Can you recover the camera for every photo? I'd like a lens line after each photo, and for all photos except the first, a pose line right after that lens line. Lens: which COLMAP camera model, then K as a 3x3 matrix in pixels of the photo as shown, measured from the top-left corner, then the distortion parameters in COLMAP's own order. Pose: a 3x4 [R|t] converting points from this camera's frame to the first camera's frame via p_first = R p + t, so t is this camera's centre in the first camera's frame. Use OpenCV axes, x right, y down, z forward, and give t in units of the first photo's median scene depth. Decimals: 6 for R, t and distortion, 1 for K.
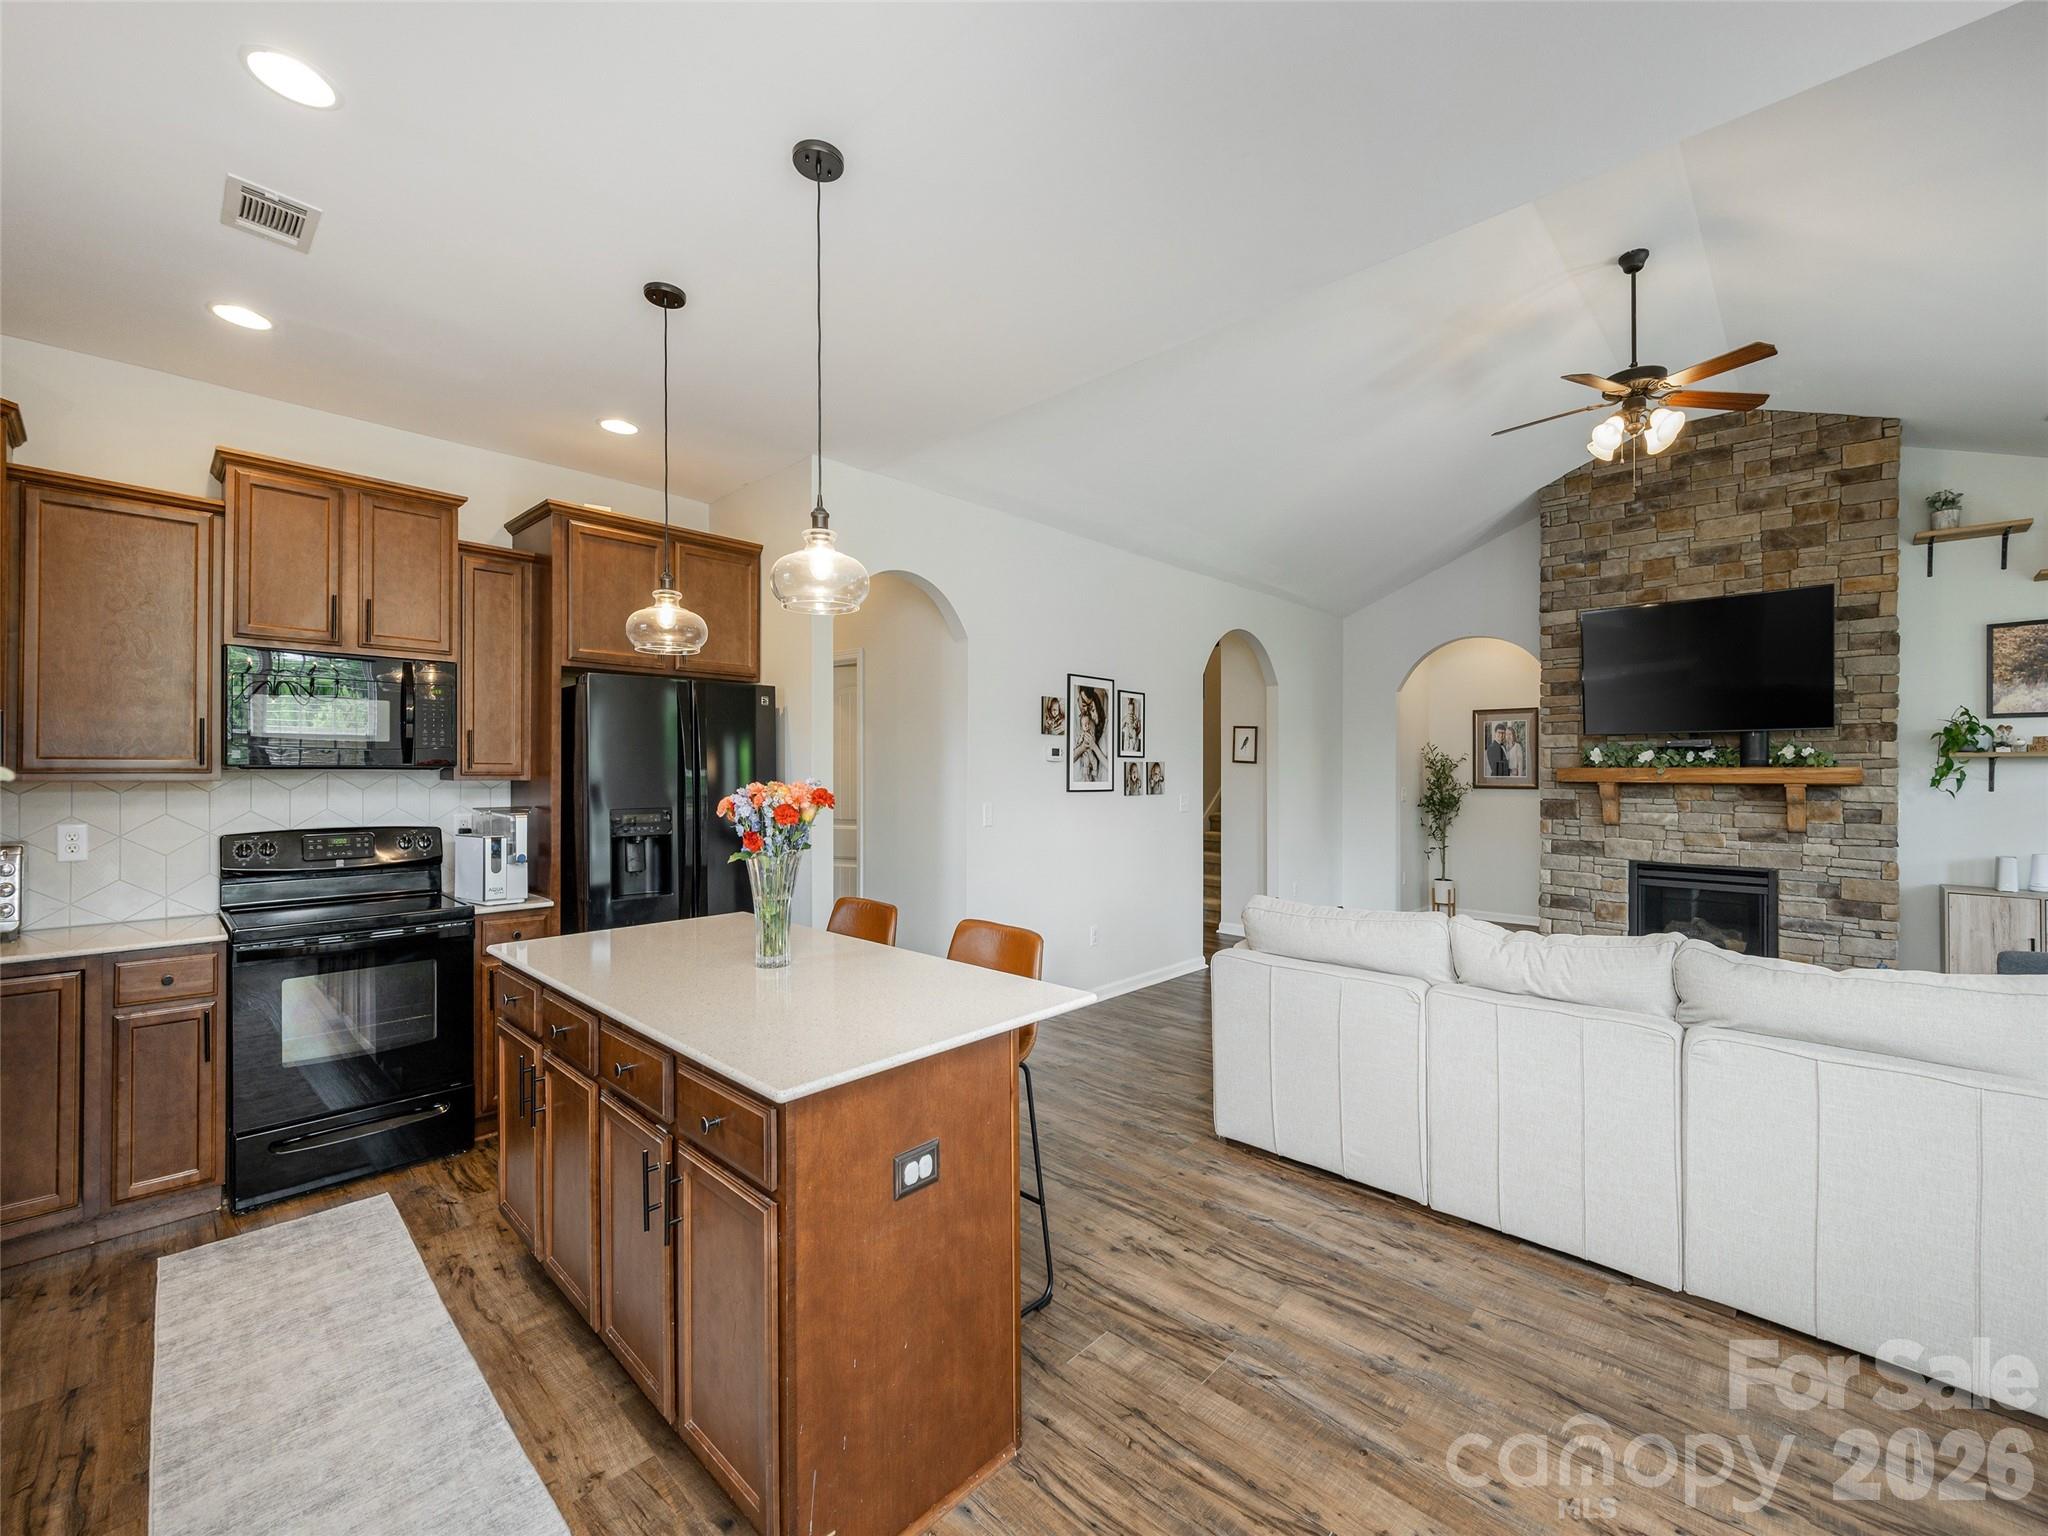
lens RADIAL K [[894.7, 0, 1055.8], [0, 894.7, 777.5], [0, 0, 1]] dist [0.003748, -0.000822]
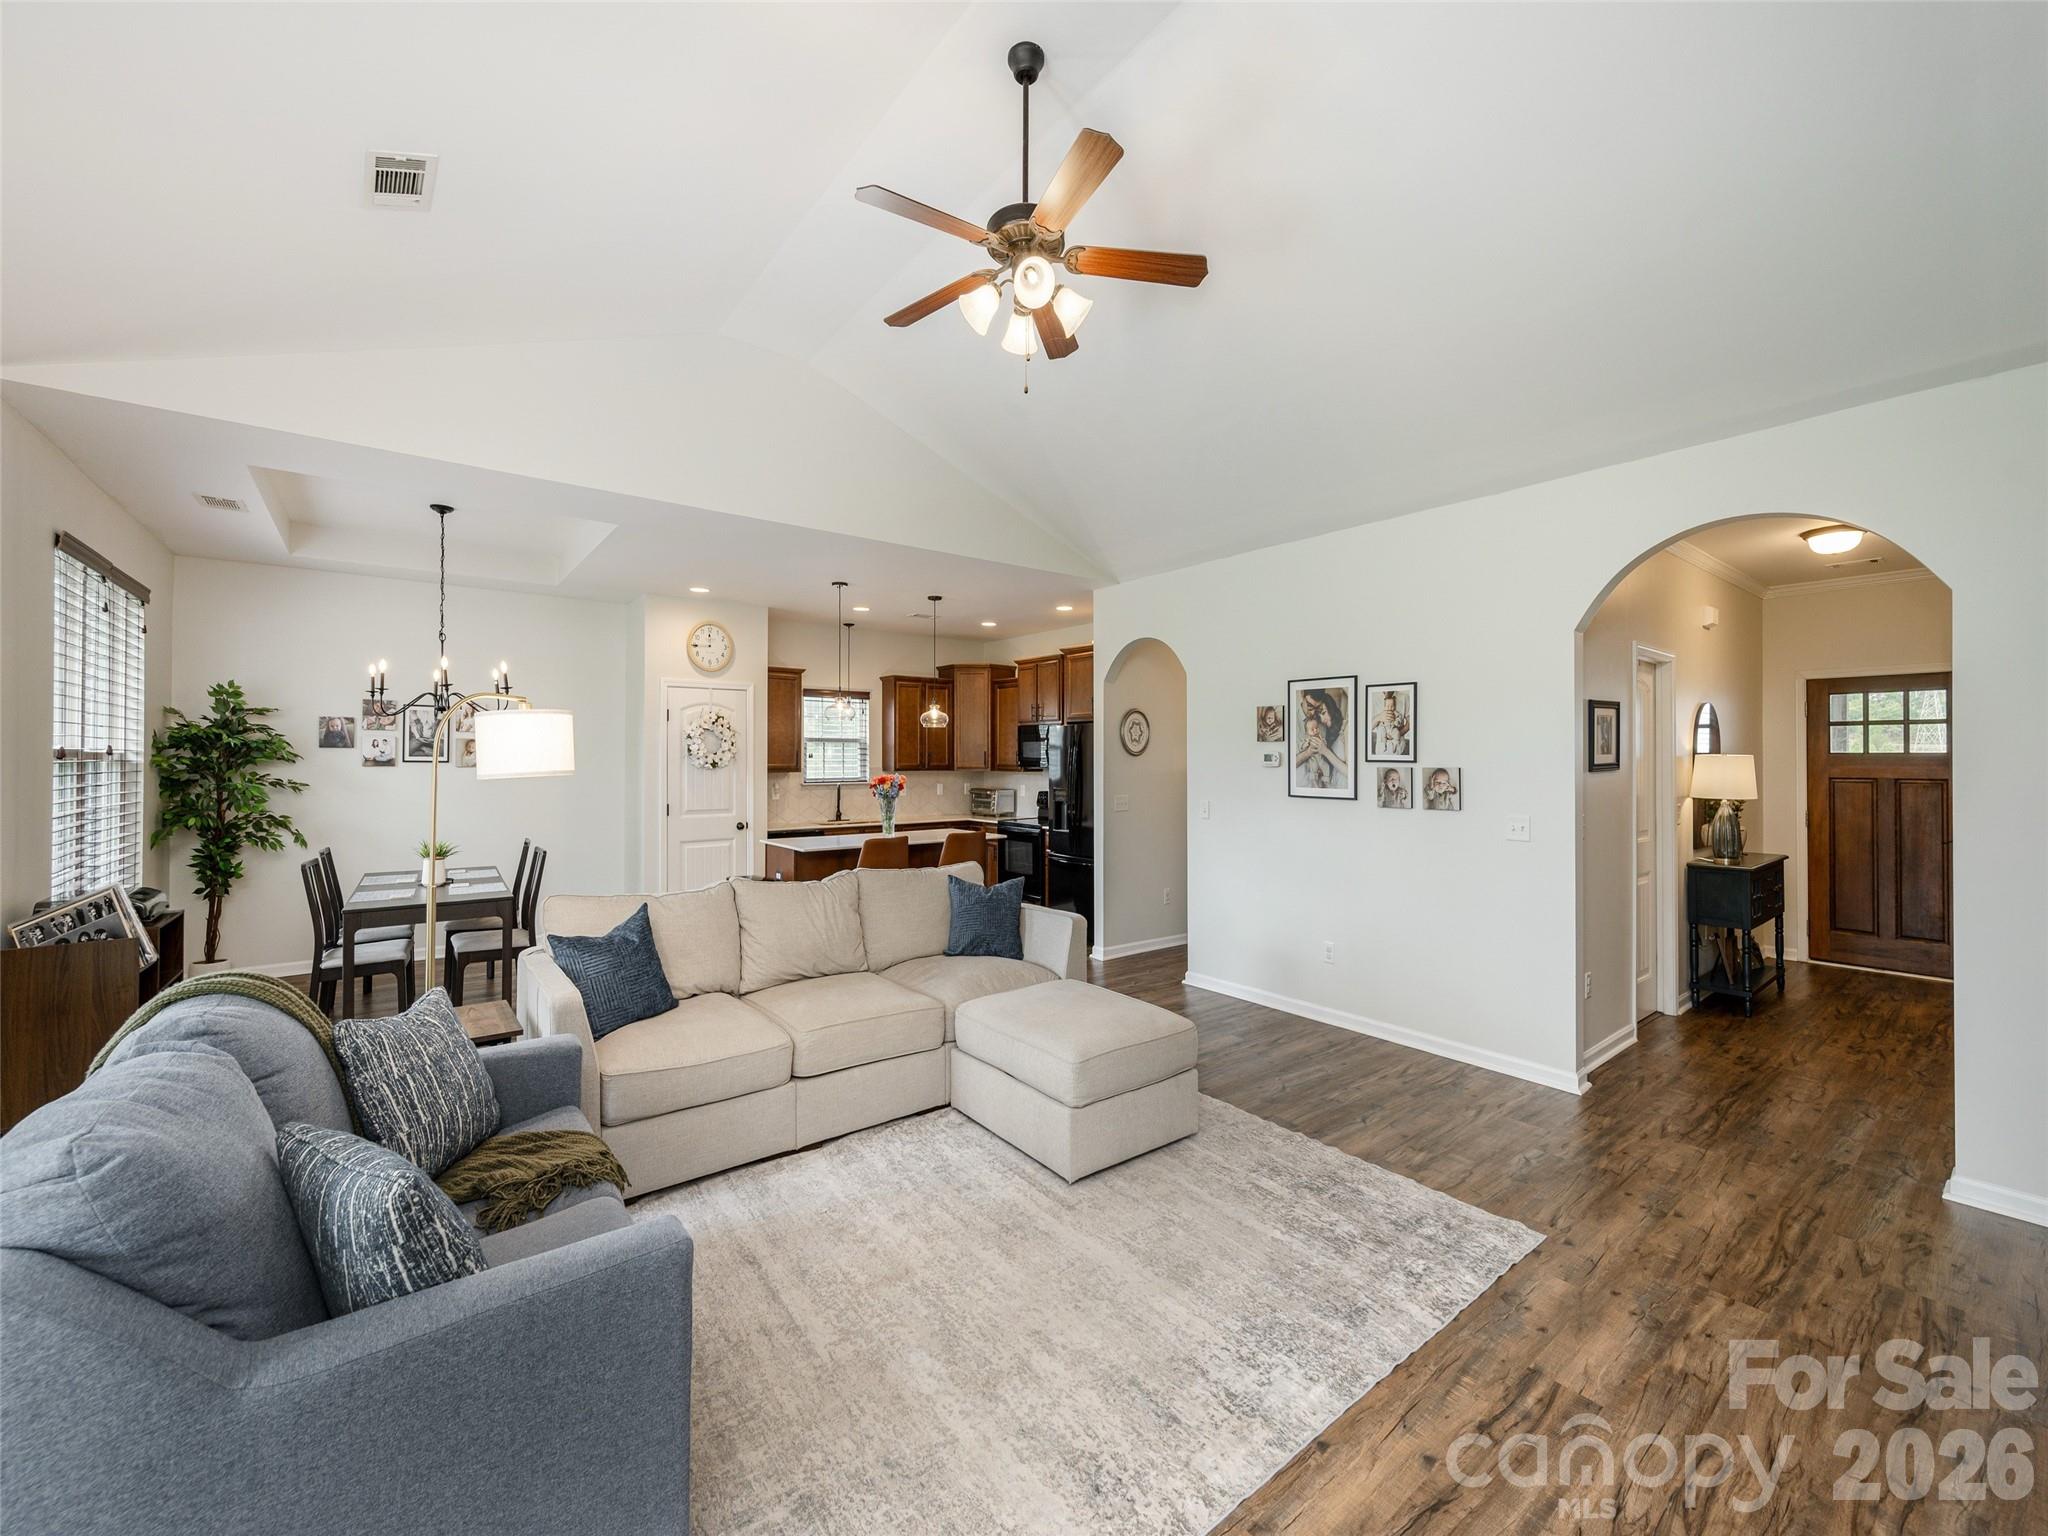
lens RADIAL K [[808.7, 0, 989.6], [0, 808.7, 757.5], [0, 0, 1]] dist [0.007003, -0.000056]
pose [[-0.199678, -0.001863, -0.979860, 1.006904], [-0.008288, 0.999966, -0.000213, -0.025772], [0.979826, 0.008078, -0.199687, 0.856398]]
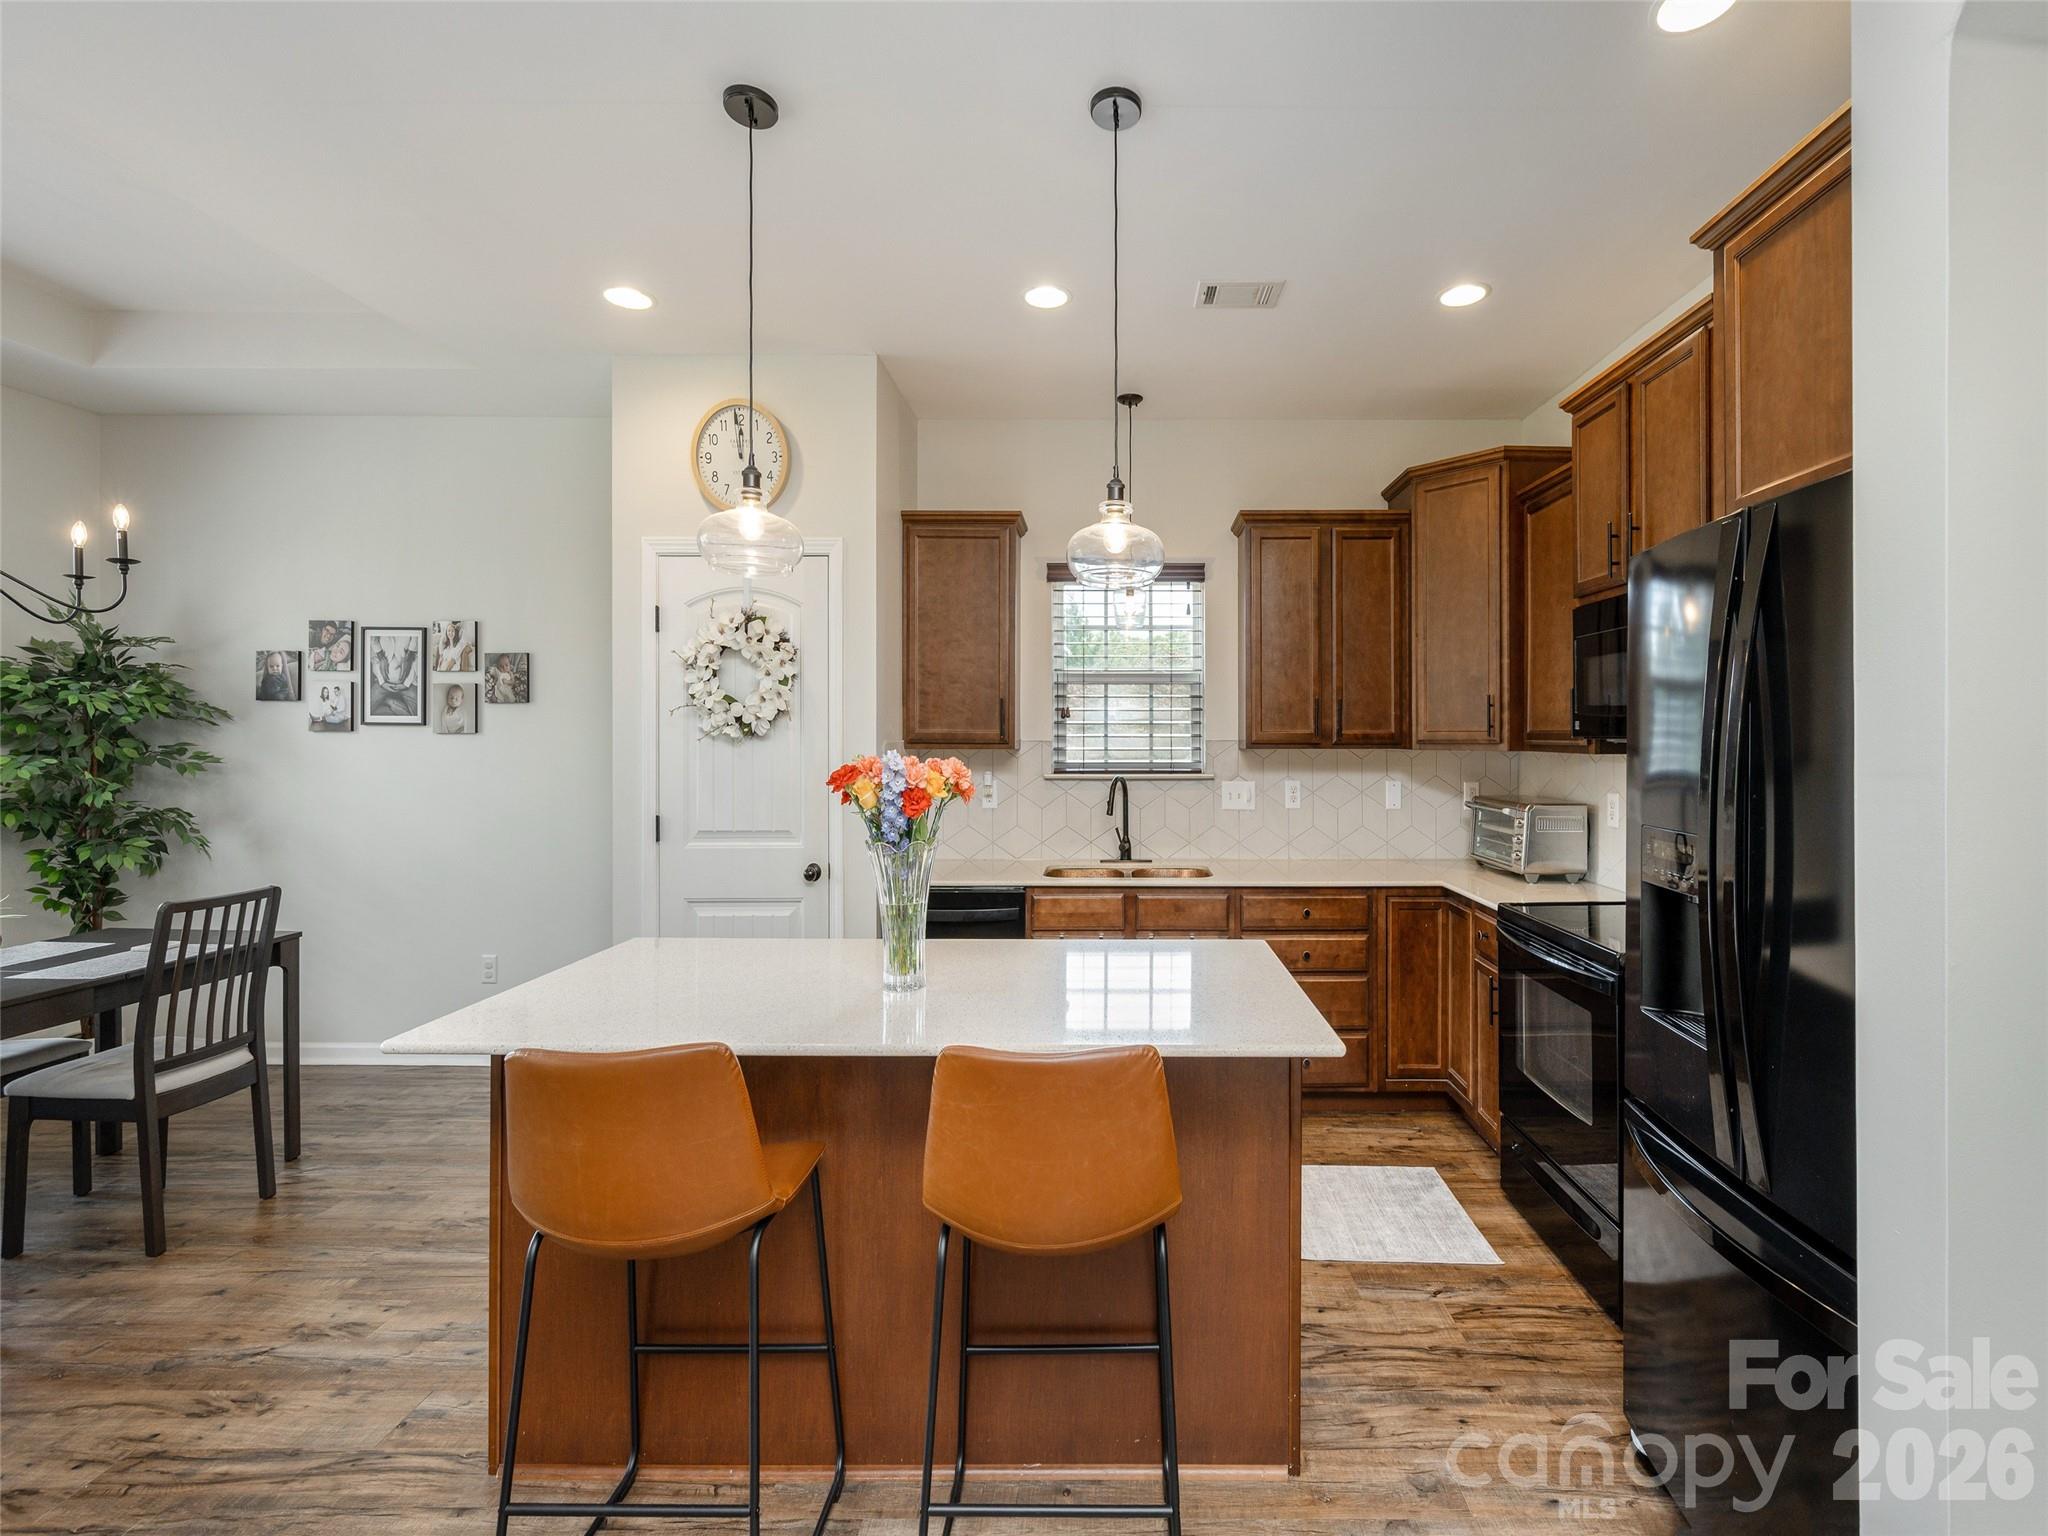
lens RADIAL K [[879.7, 0, 1113.3], [0, 879.7, 744.1], [0, 0, 1]] dist [0.002867, -0.002868]
pose [[-0.730568, 0.002540, -0.682836, 0.039277], [-0.008387, 0.999884, 0.012693, -0.009696], [0.682789, 0.015000, -0.730462, 0.794820]]
